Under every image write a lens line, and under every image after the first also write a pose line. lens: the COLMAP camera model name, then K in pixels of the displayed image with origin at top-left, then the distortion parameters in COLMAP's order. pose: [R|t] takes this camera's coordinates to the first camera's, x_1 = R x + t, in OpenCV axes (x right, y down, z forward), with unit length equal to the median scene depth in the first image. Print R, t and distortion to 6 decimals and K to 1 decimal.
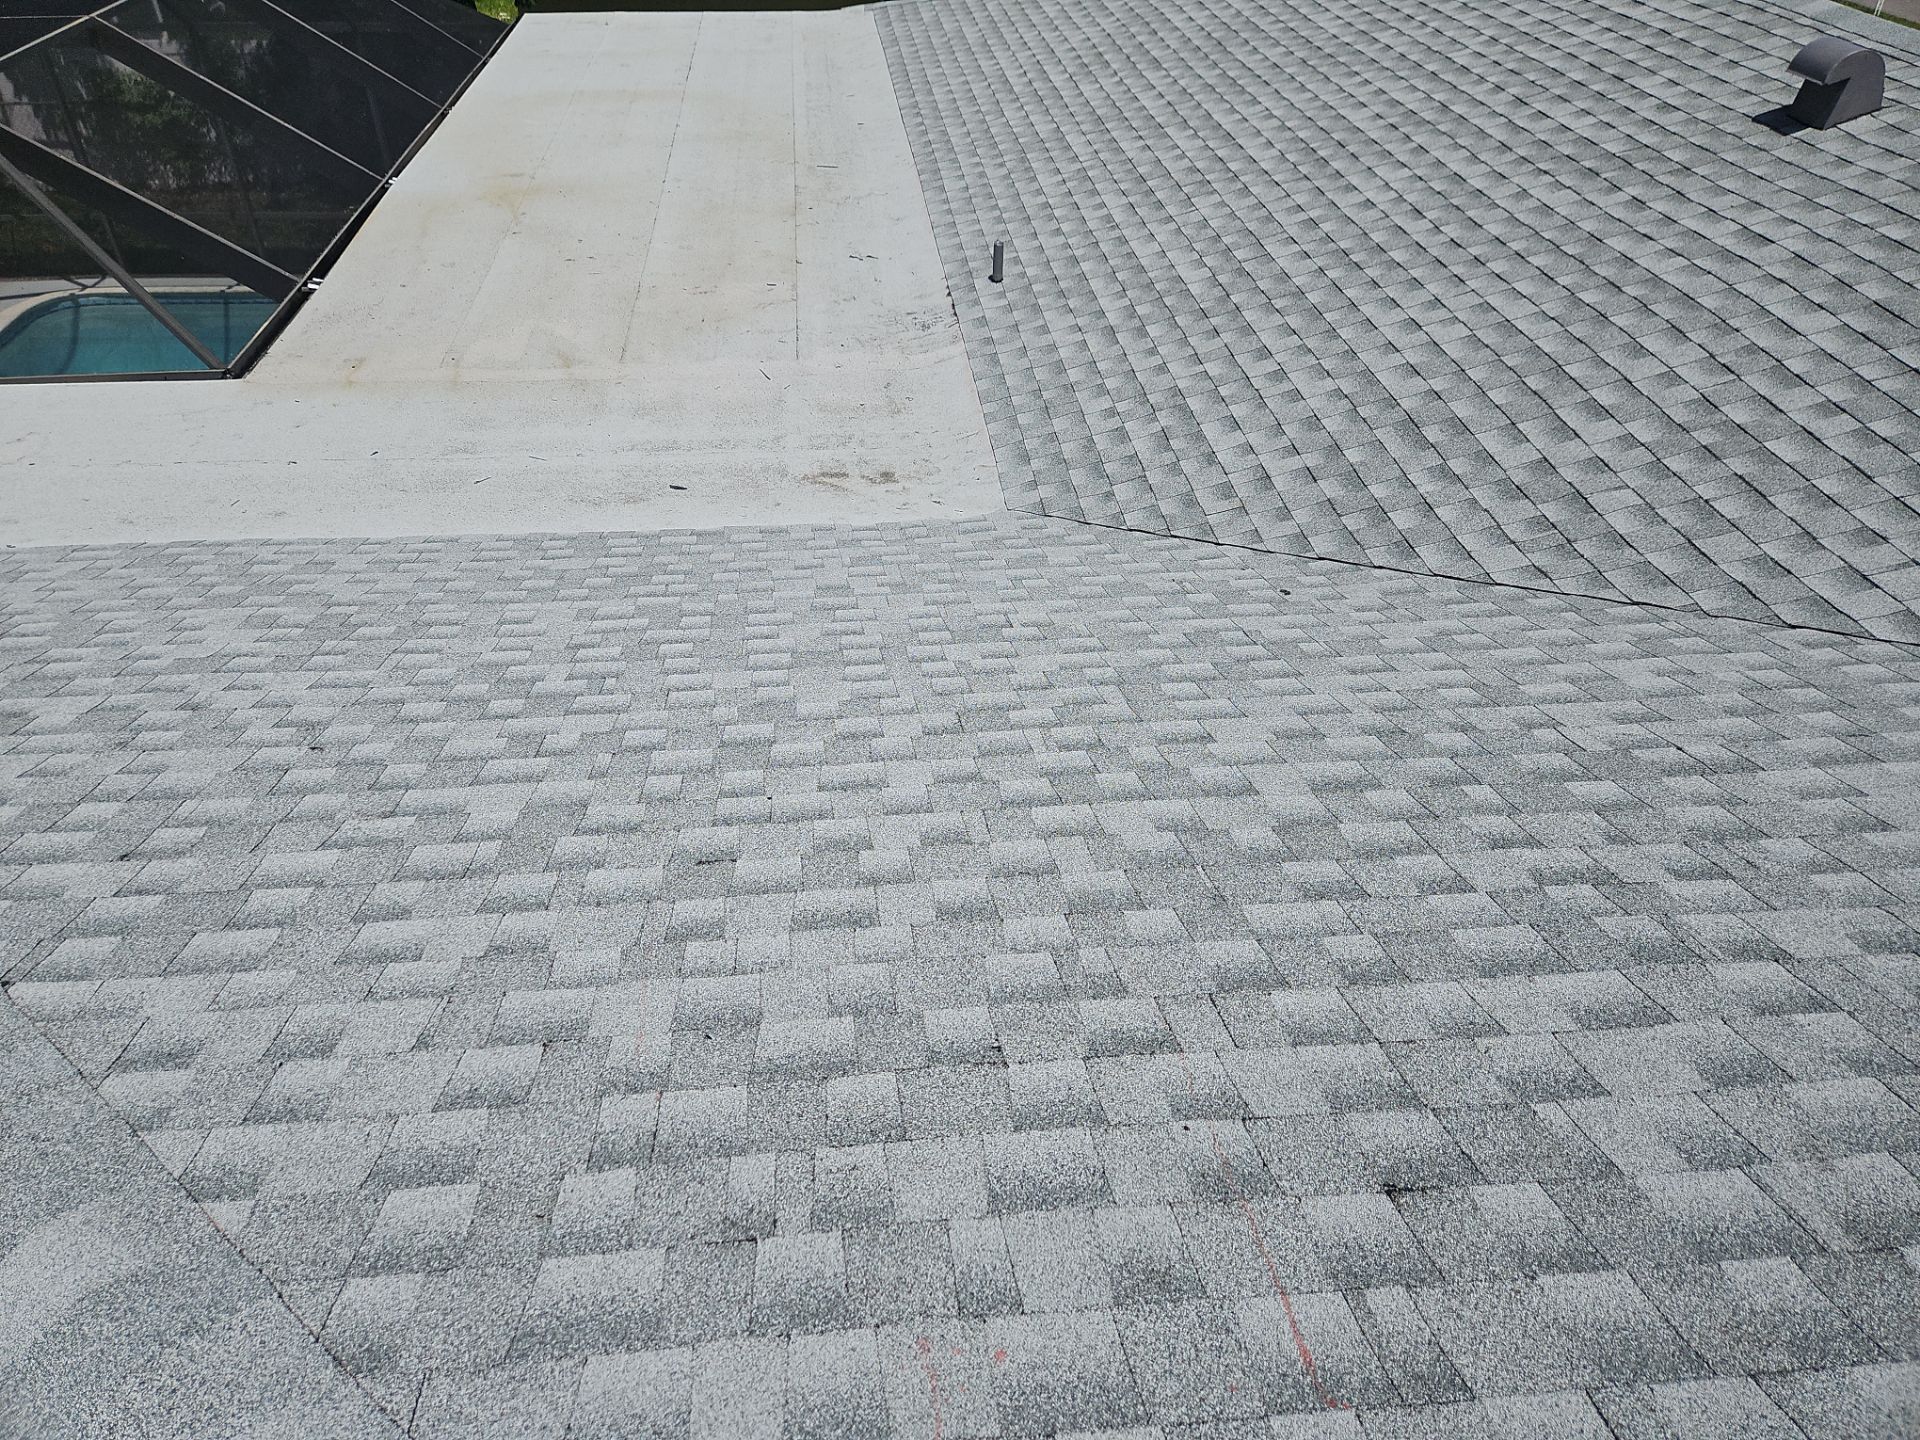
lens RADIAL K [[1287.7, 0, 928.7], [0, 1287.7, 699.1], [0, 0, 1]] dist [0.084092, -0.070635]
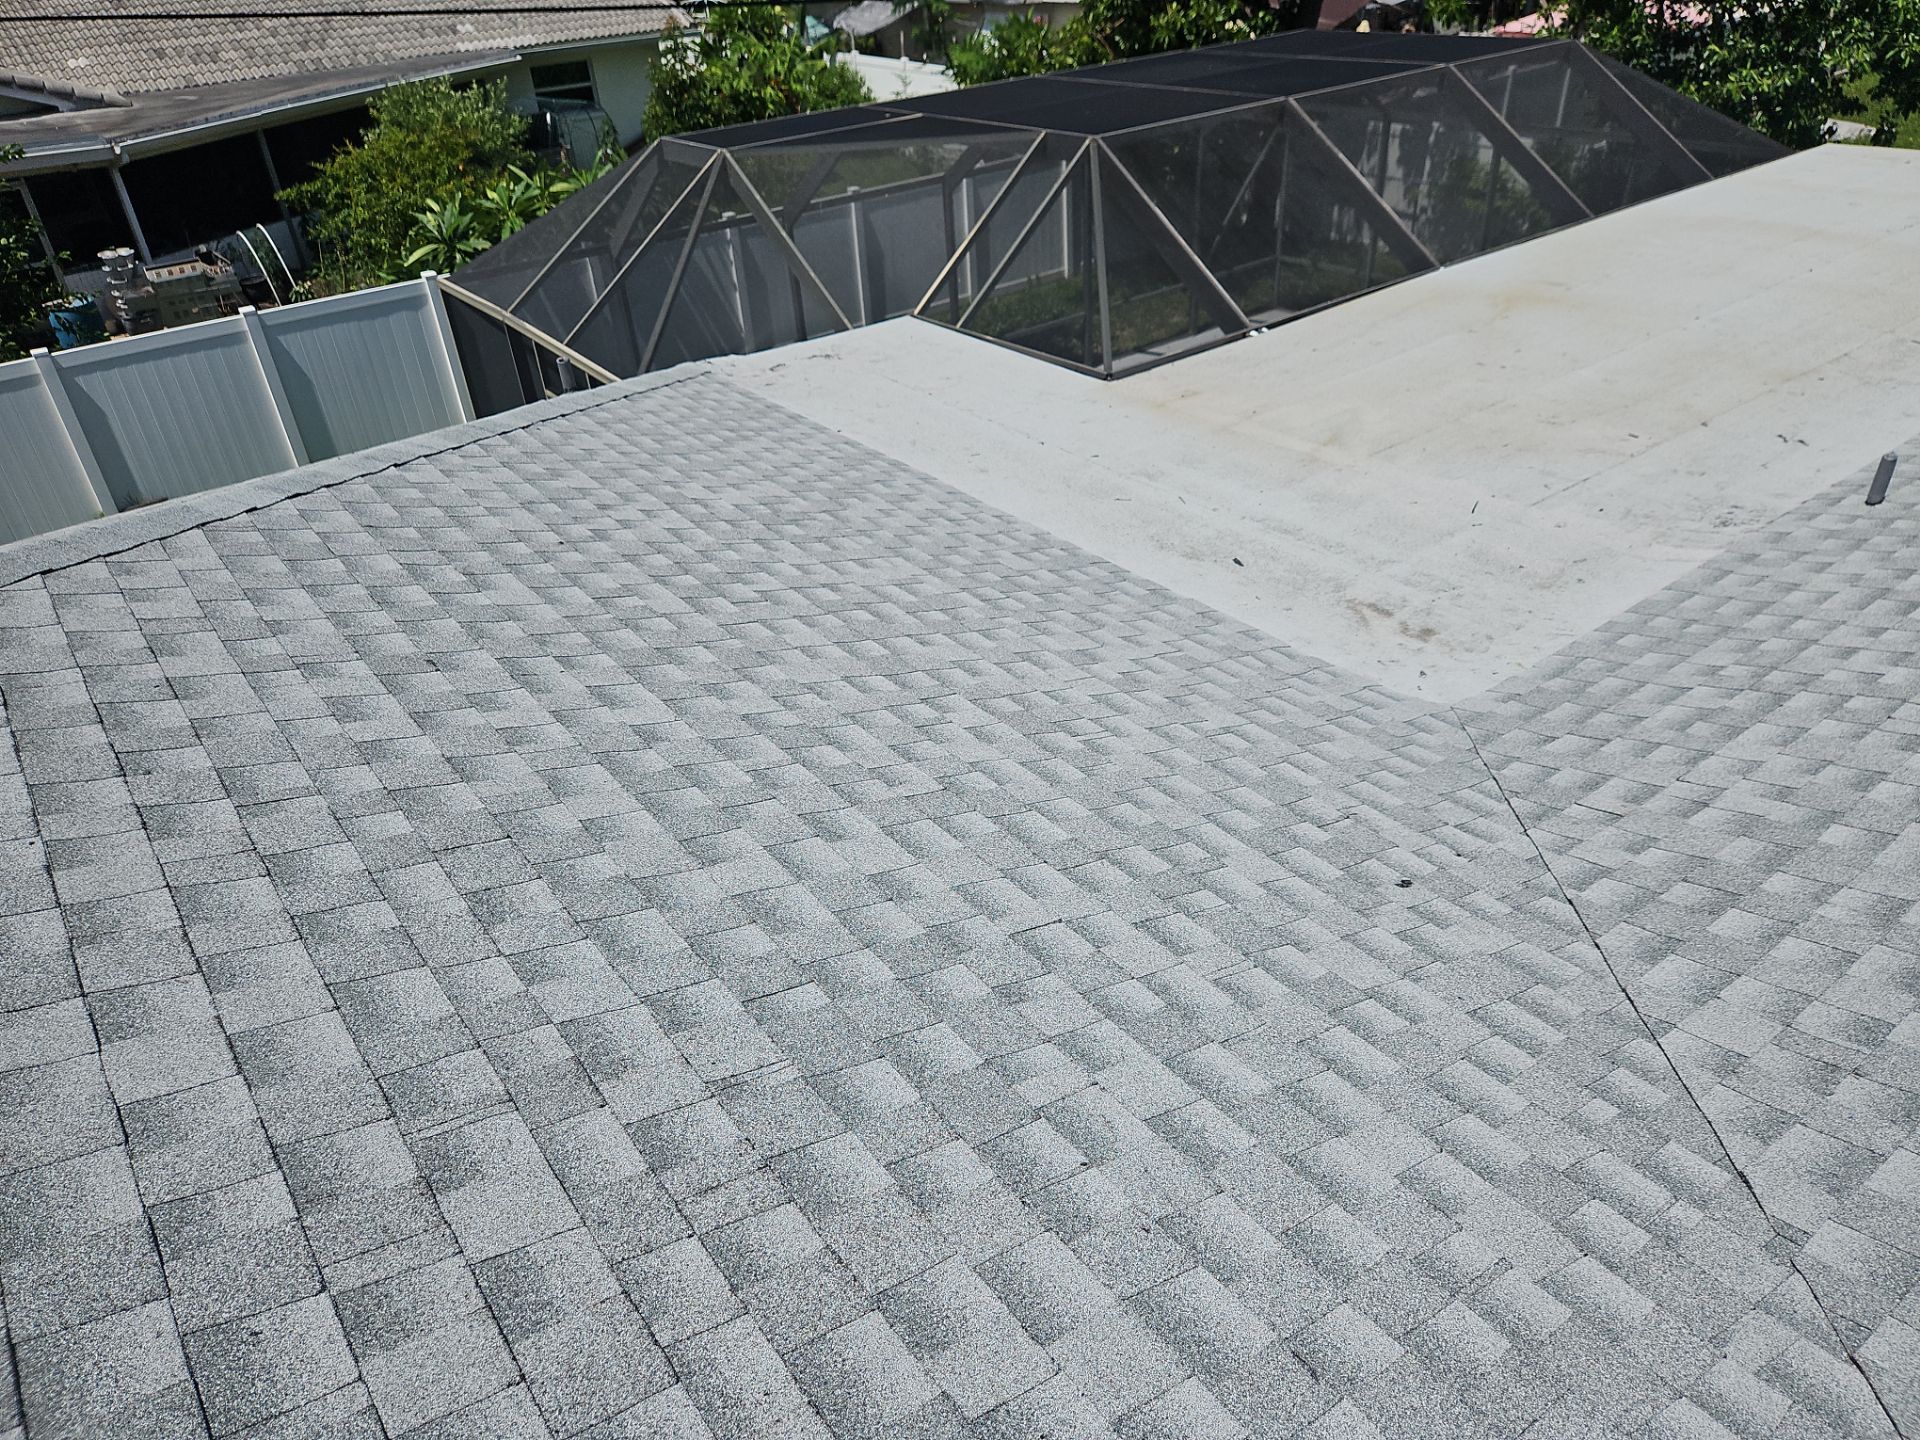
lens RADIAL K [[1287.7, 0, 998.6], [0, 1287.7, 697.5], [0, 0, 1]] dist [0.084092, -0.070635]
pose [[0.546634, 0.411590, -0.729236, 0.483335], [-0.464769, 0.873537, 0.144645, -0.130949], [0.696549, 0.259858, 0.668799, 0.227457]]
